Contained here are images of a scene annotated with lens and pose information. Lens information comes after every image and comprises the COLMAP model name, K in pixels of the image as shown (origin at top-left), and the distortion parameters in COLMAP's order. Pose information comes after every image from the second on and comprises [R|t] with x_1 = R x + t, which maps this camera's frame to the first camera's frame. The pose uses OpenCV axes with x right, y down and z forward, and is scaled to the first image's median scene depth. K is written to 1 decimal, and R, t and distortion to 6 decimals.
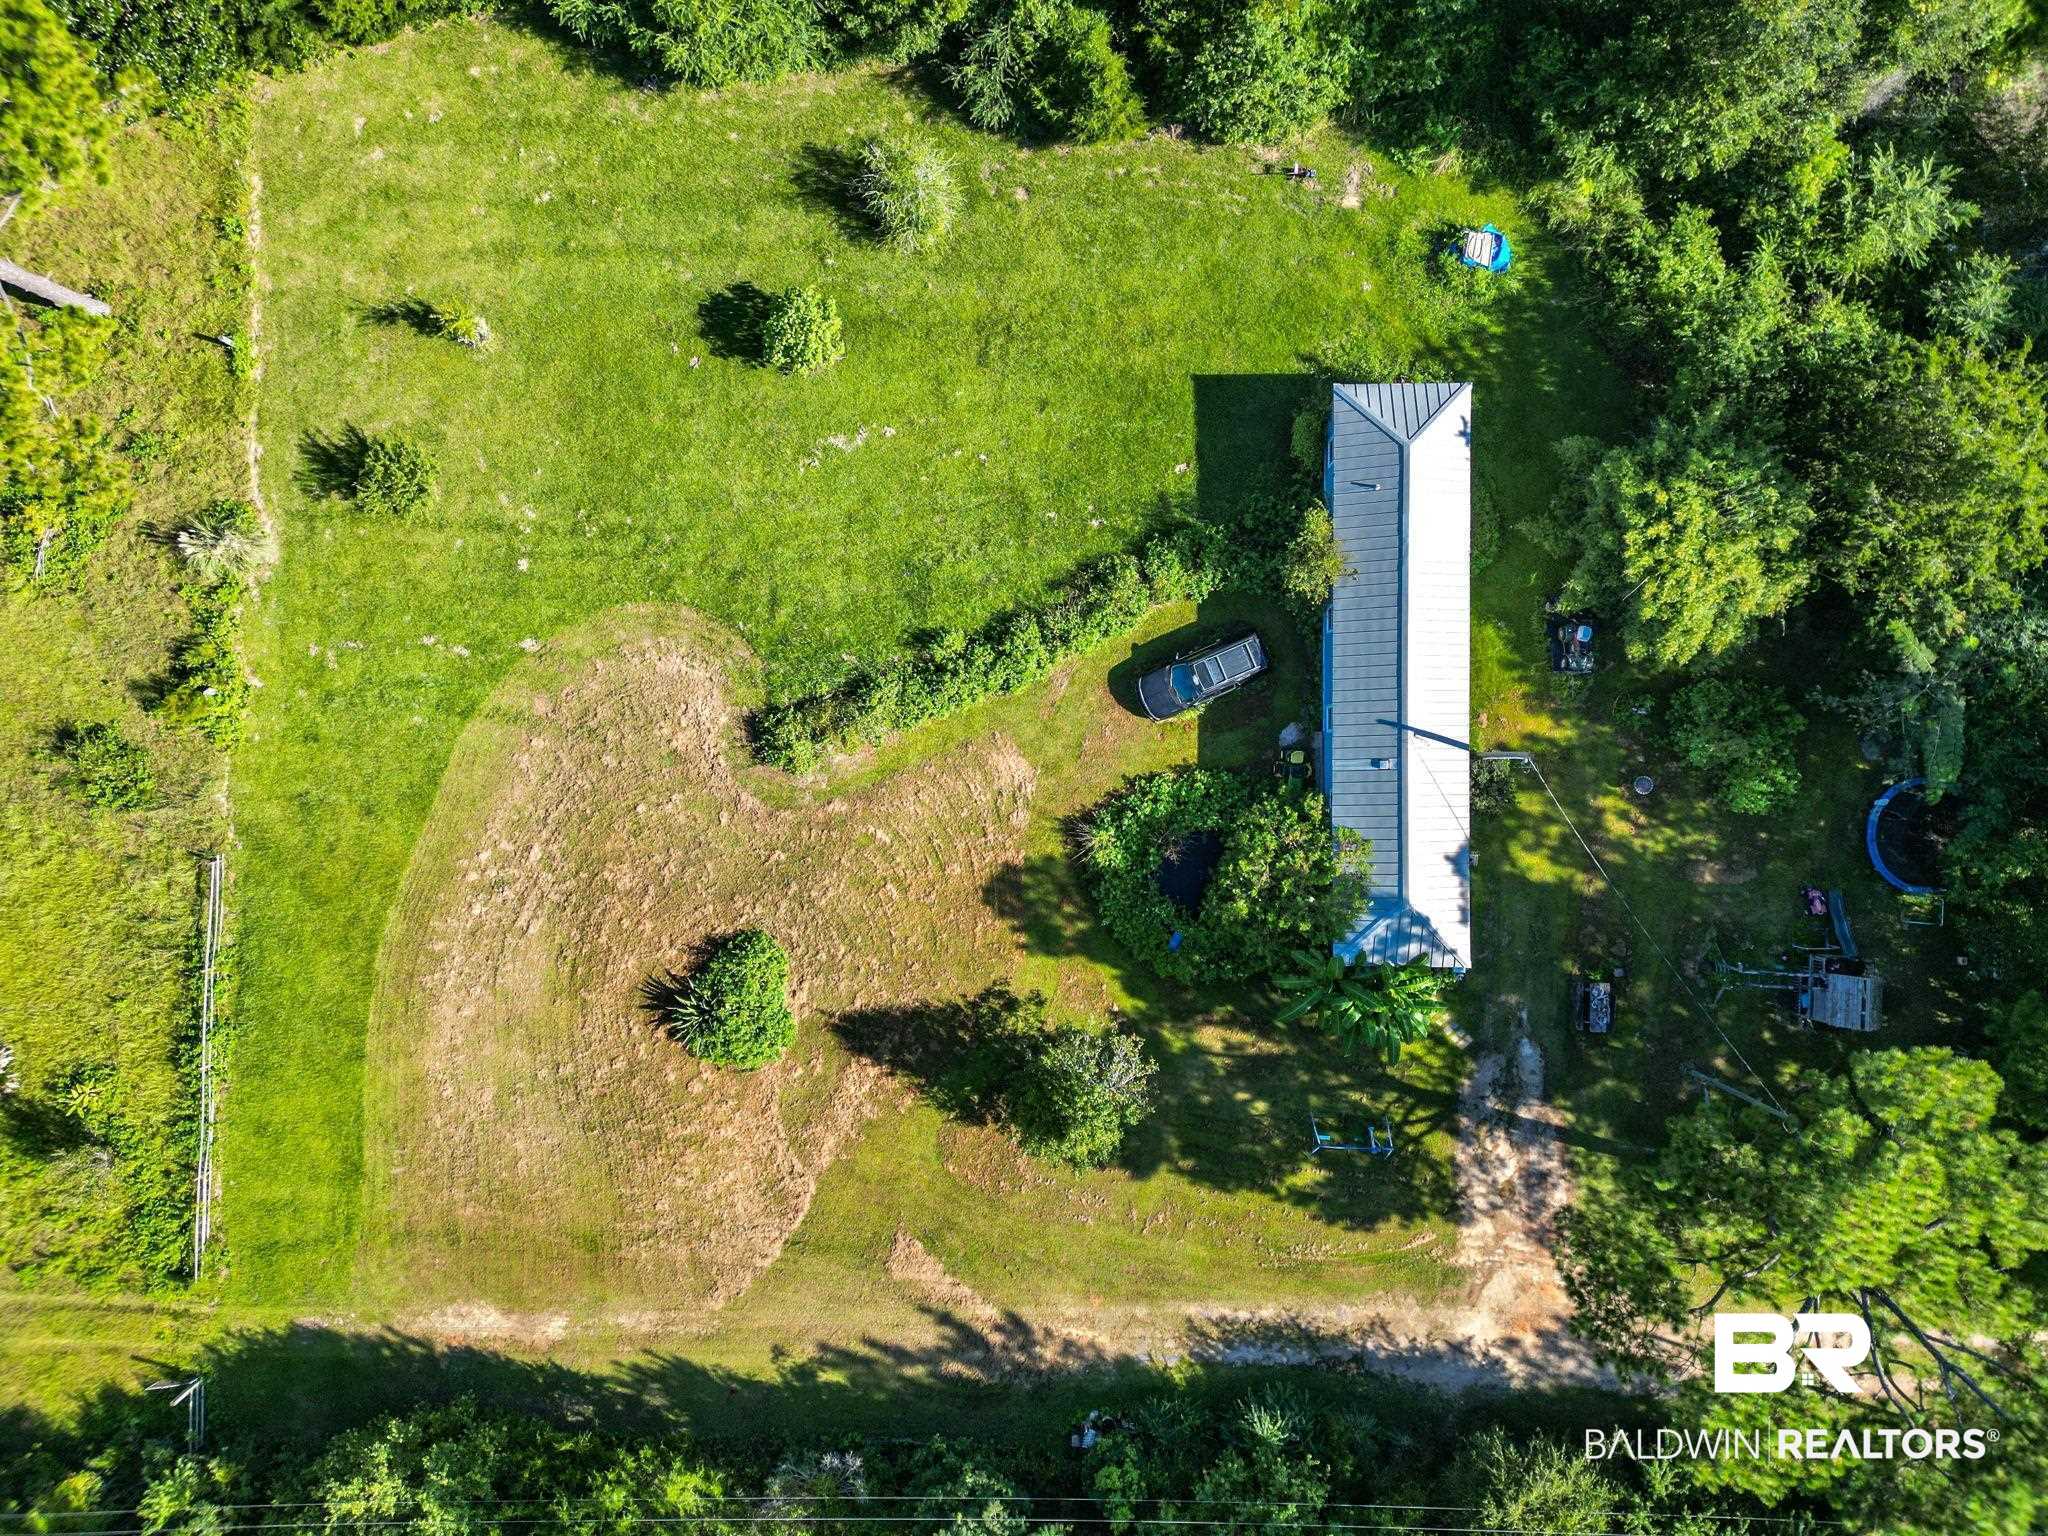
lens RADIAL K [[1420.6, 0, 1024.0], [0, 1420.6, 768.0], [0, 0, 1]] dist [0.101252, -0.103519]
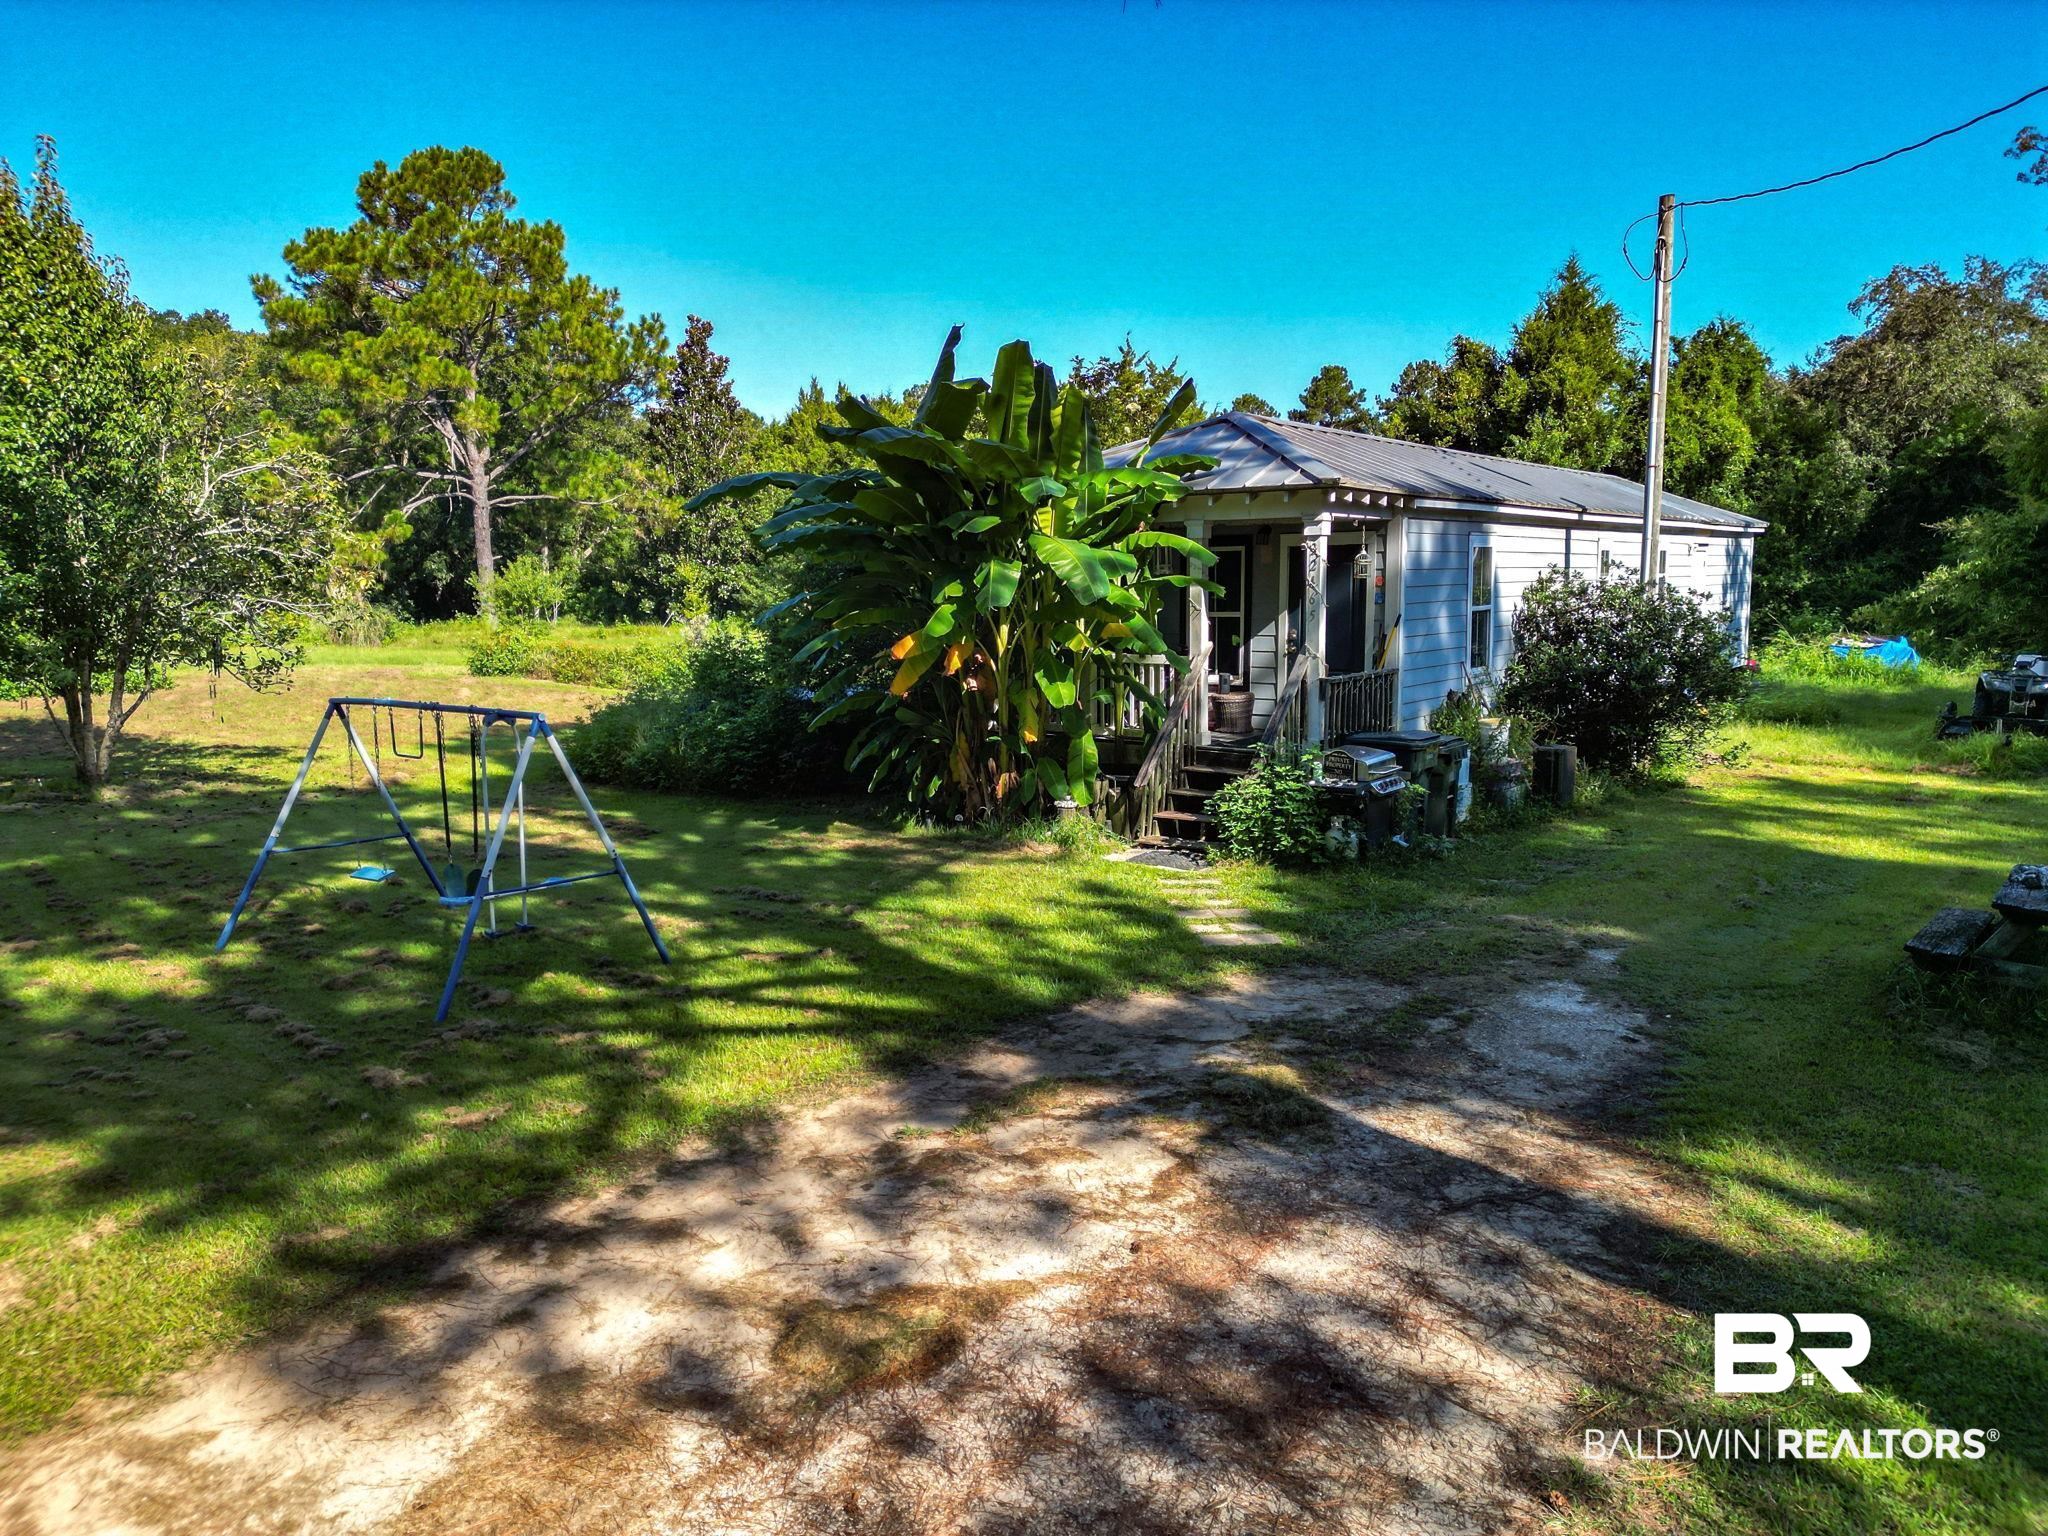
lens RADIAL K [[1420.6, 0, 1024.0], [0, 1420.6, 768.0], [0, 0, 1]] dist [0.101252, -0.103519]
pose [[0.799716, 0.080913, -0.594901, 0.391611], [-0.600371, 0.112723, -0.791737, 0.356873], [0.002997, 0.990326, 0.138724, 0.950562]]
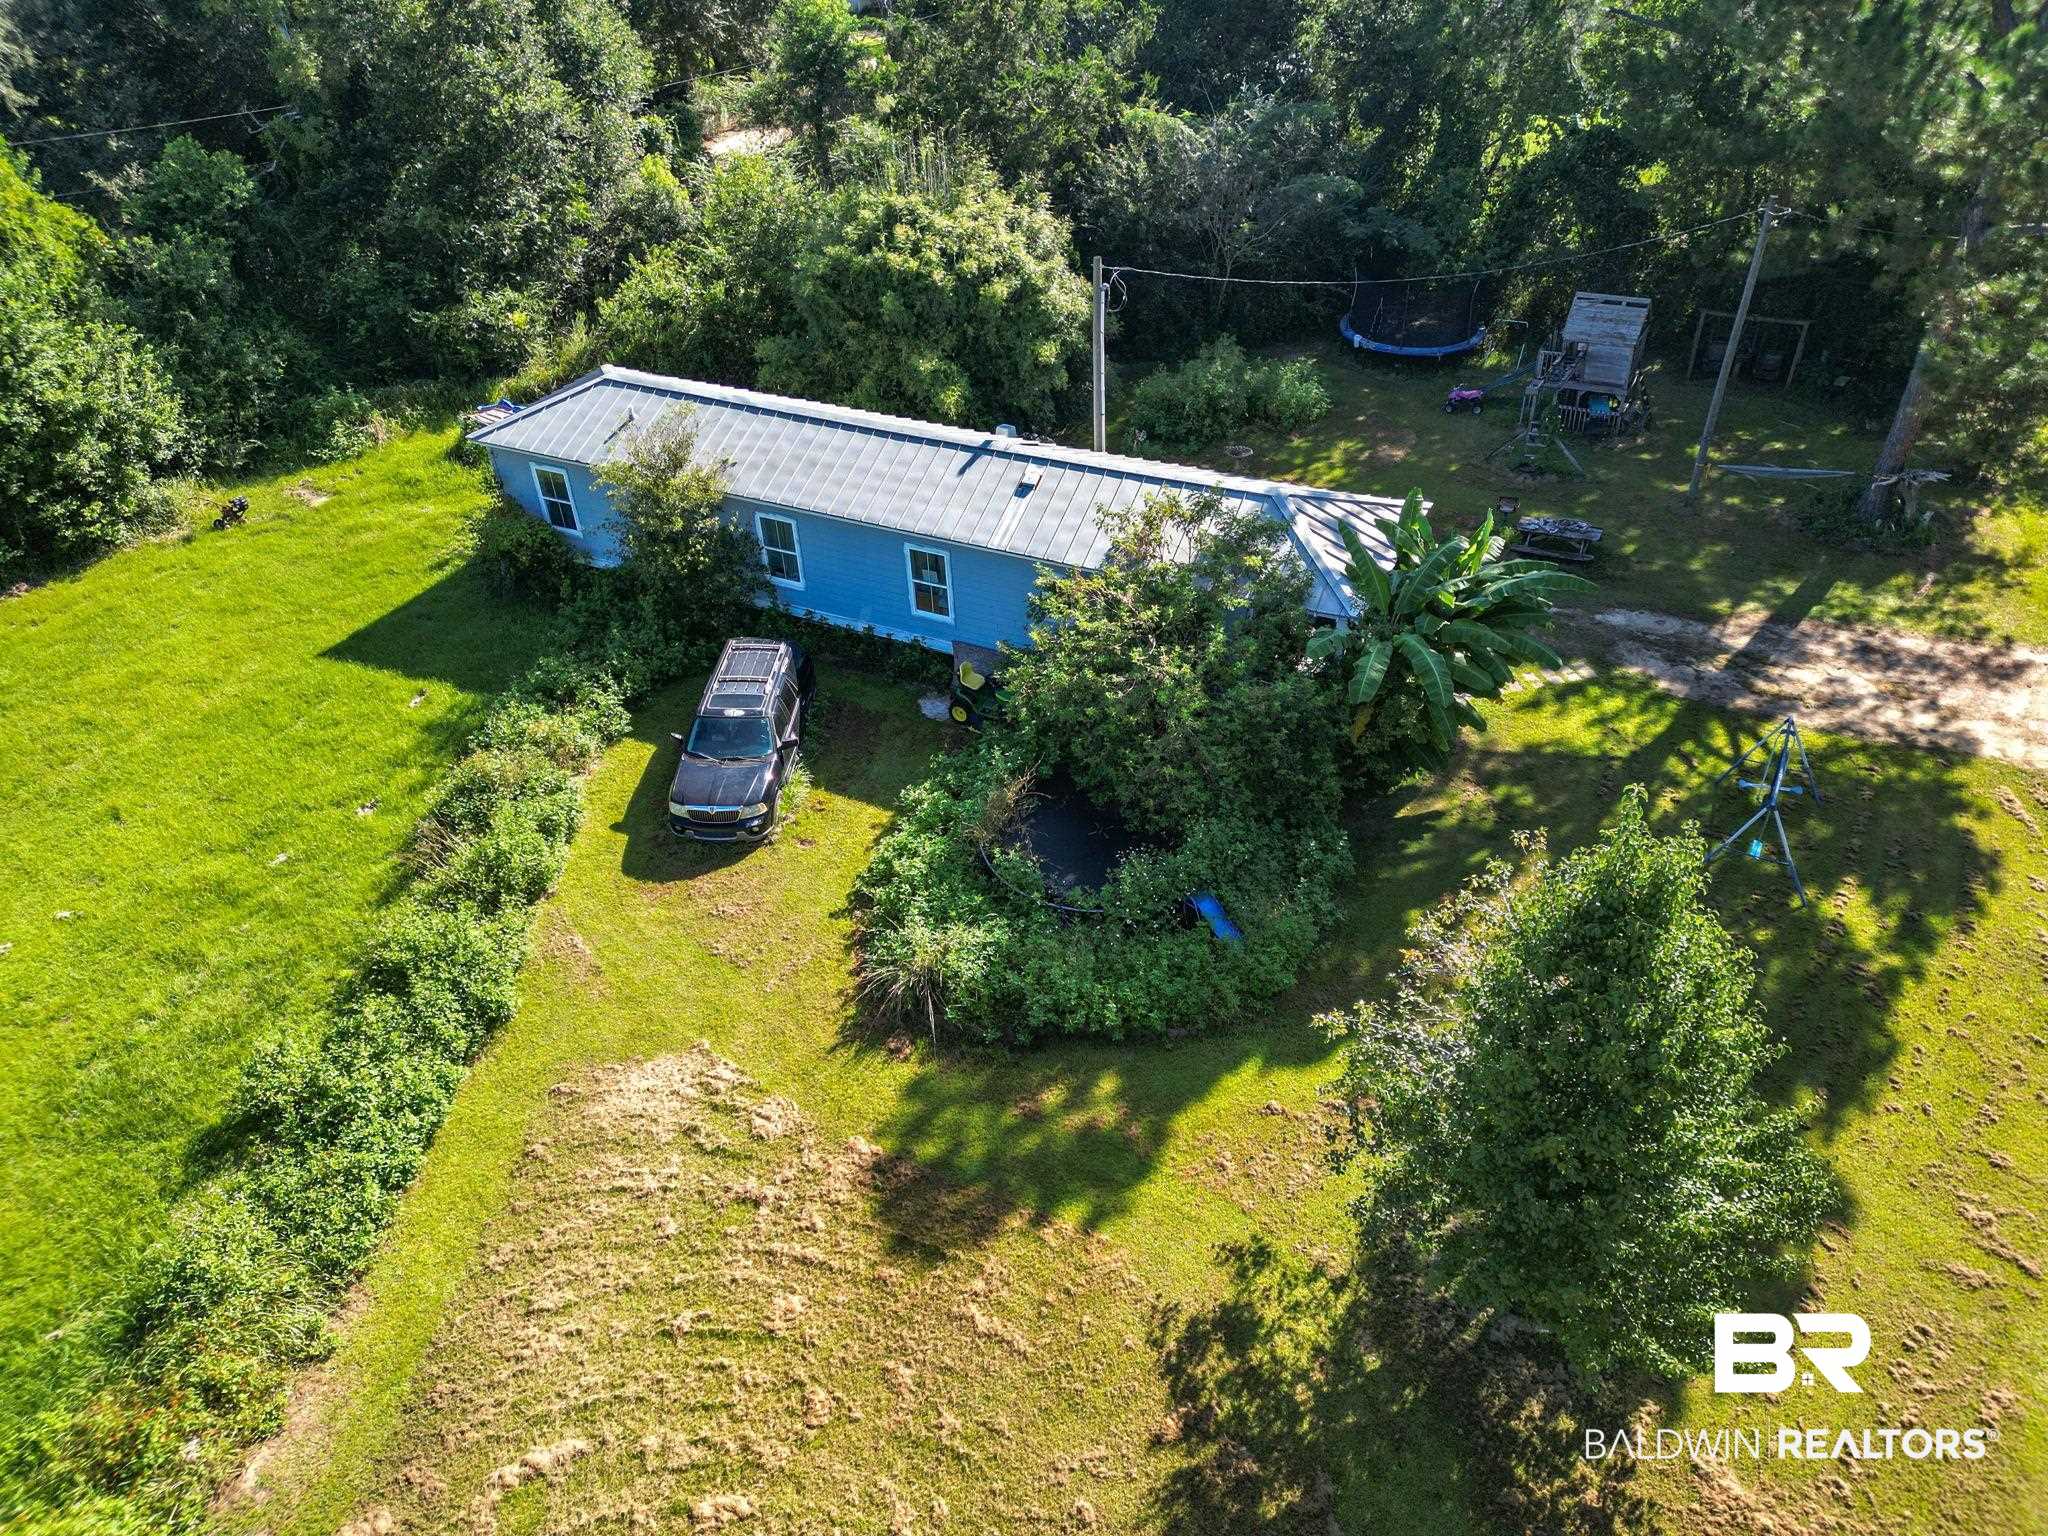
lens RADIAL K [[1420.6, 0, 1024.0], [0, 1420.6, 768.0], [0, 0, 1]] dist [0.101252, -0.103519]
pose [[0.448658, -0.531011, 0.718841, -0.199637], [0.892993, 0.234302, -0.384274, 0.219863], [0.035628, 0.814328, 0.579311, 0.708023]]
